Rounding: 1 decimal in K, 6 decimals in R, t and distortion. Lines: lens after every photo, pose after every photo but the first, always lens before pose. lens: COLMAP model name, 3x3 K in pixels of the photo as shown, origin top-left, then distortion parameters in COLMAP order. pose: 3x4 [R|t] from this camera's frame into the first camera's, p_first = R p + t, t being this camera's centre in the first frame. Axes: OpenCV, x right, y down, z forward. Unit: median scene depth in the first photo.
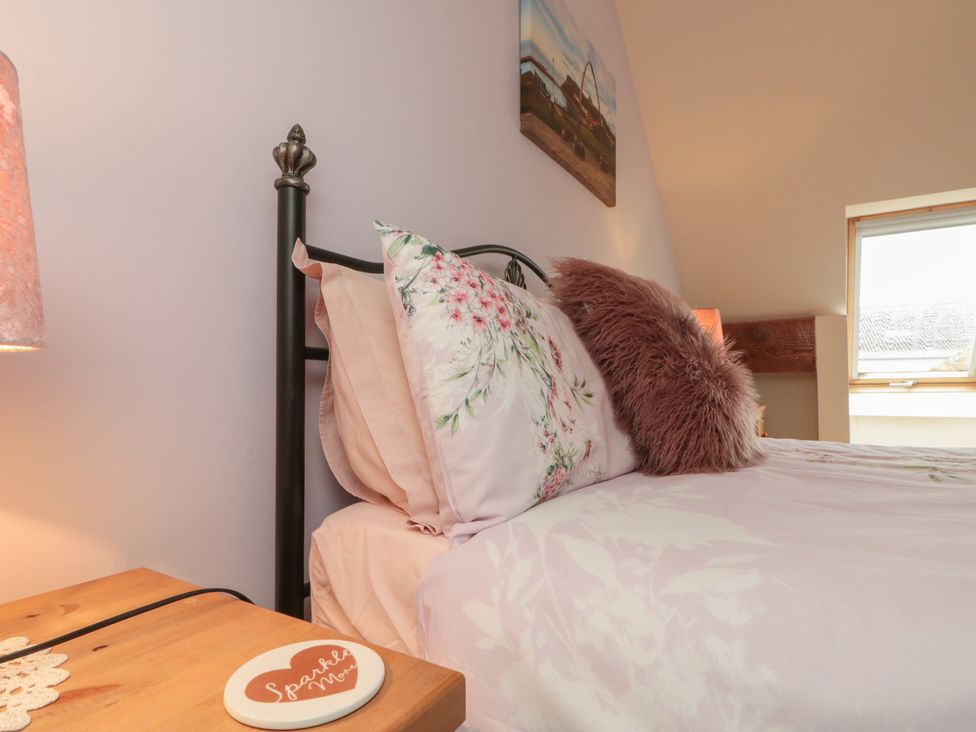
lens RADIAL K [[540.4, 0, 491.2], [0, 540.4, 371.0], [0, 0, 1]] dist [0.003556, -0.011964]
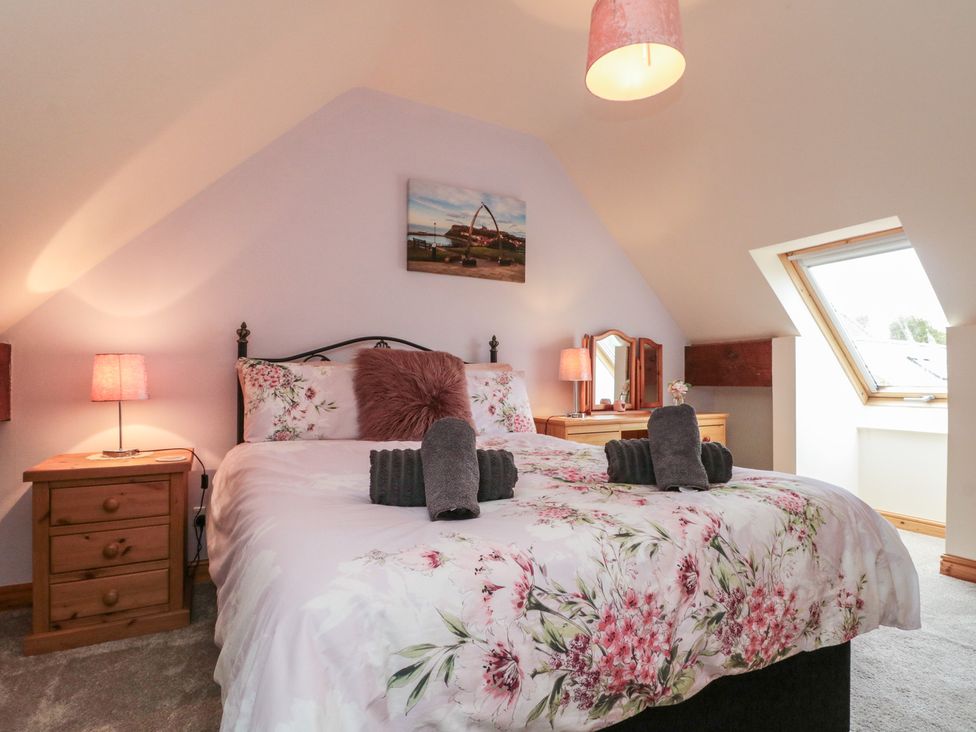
lens RADIAL K [[516.8, 0, 490.9], [0, 516.8, 371.3], [0, 0, 1]] dist [0.001294, -0.012461]
pose [[0.862729, -0.000423, -0.505666, 1.036648], [0.006819, 0.999918, 0.010798, -0.076596], [0.505620, -0.012764, 0.862662, -0.388066]]
